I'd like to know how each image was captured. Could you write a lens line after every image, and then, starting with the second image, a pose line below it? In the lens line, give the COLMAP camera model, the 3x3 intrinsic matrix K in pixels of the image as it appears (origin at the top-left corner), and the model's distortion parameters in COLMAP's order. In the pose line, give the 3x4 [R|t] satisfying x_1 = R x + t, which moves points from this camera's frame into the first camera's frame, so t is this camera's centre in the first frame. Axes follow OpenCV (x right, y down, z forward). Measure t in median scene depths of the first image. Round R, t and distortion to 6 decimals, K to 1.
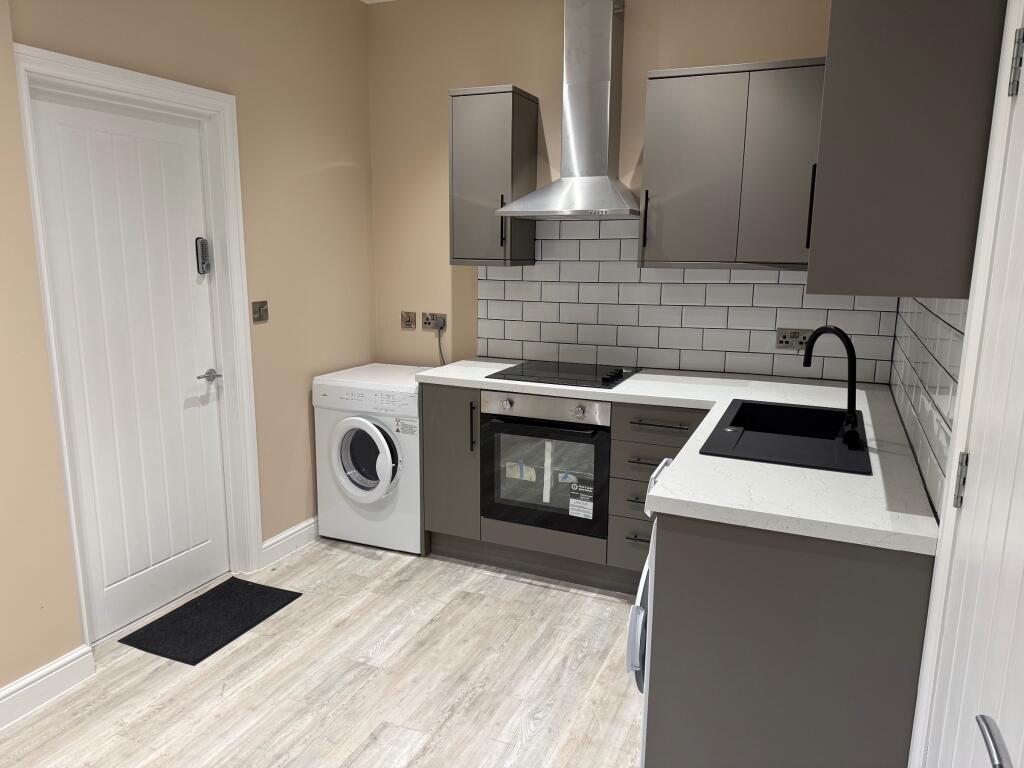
lens RADIAL K [[726.5, 0, 510.0], [0, 726.5, 385.8], [0, 0, 1]] dist [0.181623, -0.276638]
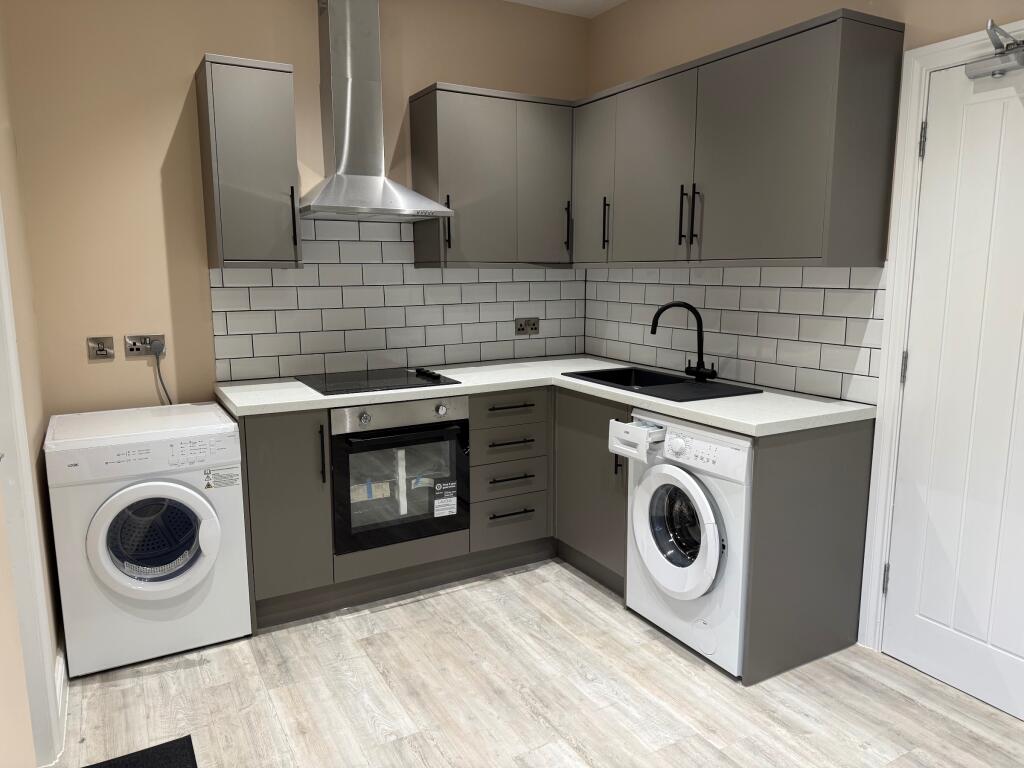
lens RADIAL K [[726.5, 0, 510.0], [0, 726.5, 385.8], [0, 0, 1]] dist [0.181623, -0.276638]
pose [[0.597639, -0.140032, 0.789442, -0.596843], [0.161662, 0.985453, 0.052416, -0.033031], [-0.785298, 0.096297, 0.611583, 0.289838]]
